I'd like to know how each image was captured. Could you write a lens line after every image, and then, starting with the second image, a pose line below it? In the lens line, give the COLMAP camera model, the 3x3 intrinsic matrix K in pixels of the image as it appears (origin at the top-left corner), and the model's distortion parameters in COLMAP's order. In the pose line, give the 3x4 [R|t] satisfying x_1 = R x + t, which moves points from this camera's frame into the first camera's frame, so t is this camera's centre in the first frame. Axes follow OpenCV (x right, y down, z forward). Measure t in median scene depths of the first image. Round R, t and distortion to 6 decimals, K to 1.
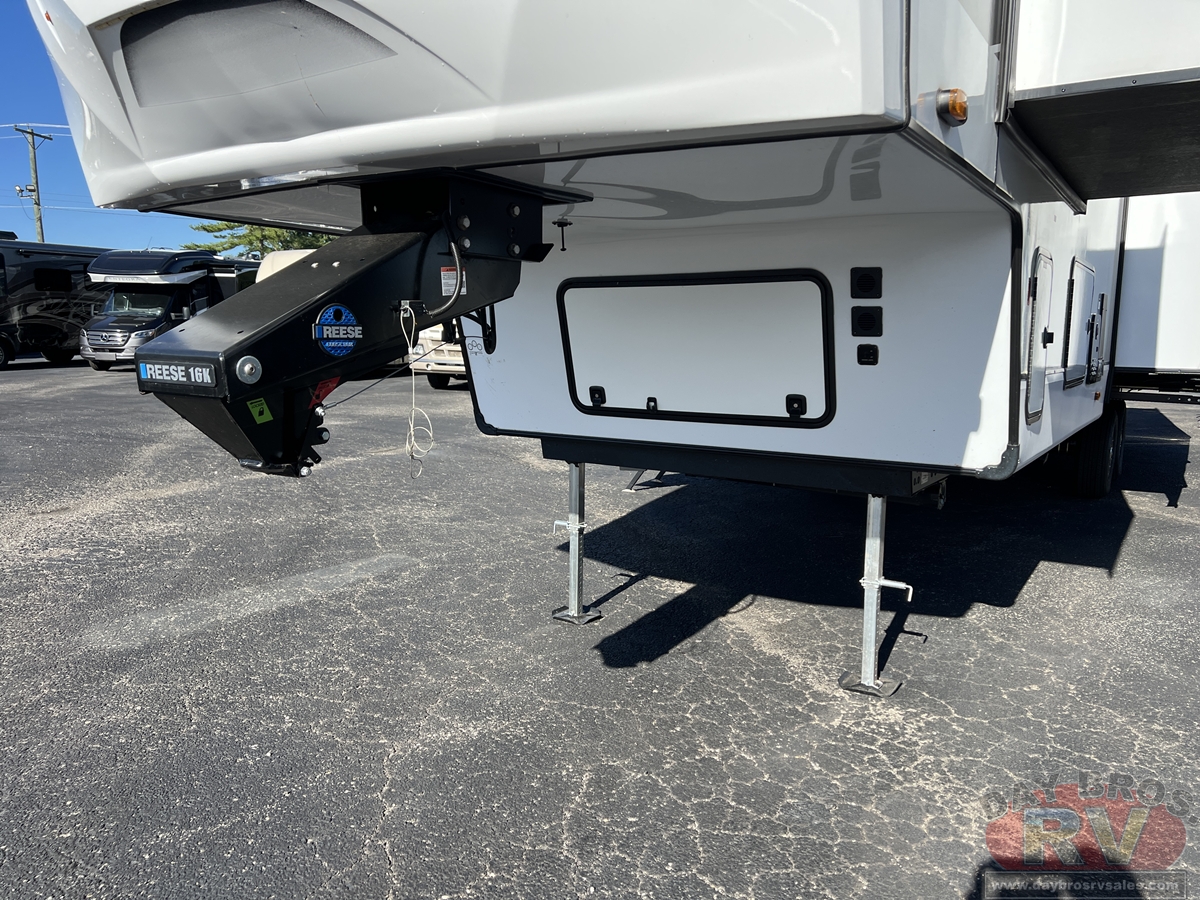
lens RADIAL K [[910.5, 0, 599.6], [0, 910.5, 453.1], [0, 0, 1]] dist [0.015966, -0.004851]
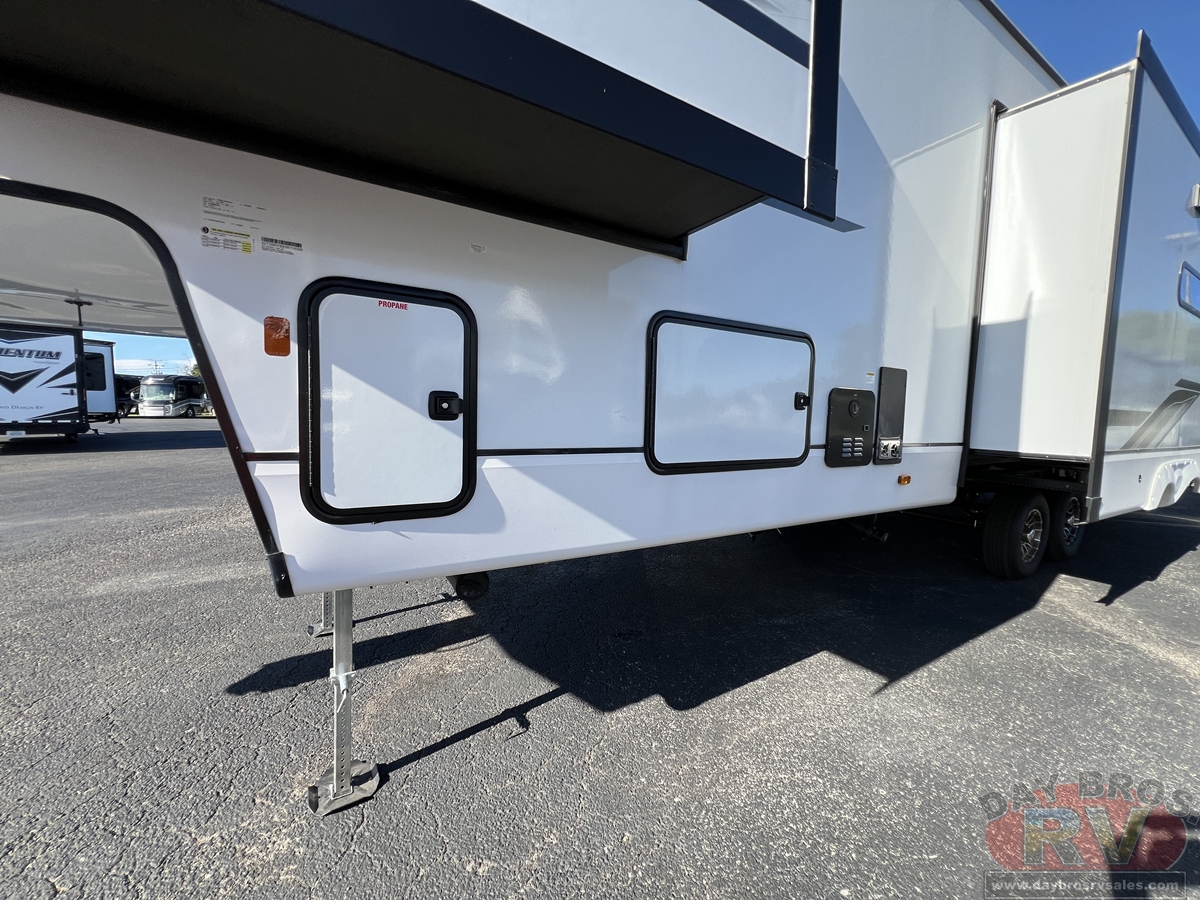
lens RADIAL K [[479.8, 0, 597.2], [0, 479.8, 449.0], [0, 0, 1]] dist [-0.001754, 0.000075]
pose [[0.902683, 0.037384, -0.428679, 0.560725], [-0.066494, 0.996371, -0.053127, -0.055811], [0.425138, 0.076462, 0.901893, 0.517154]]
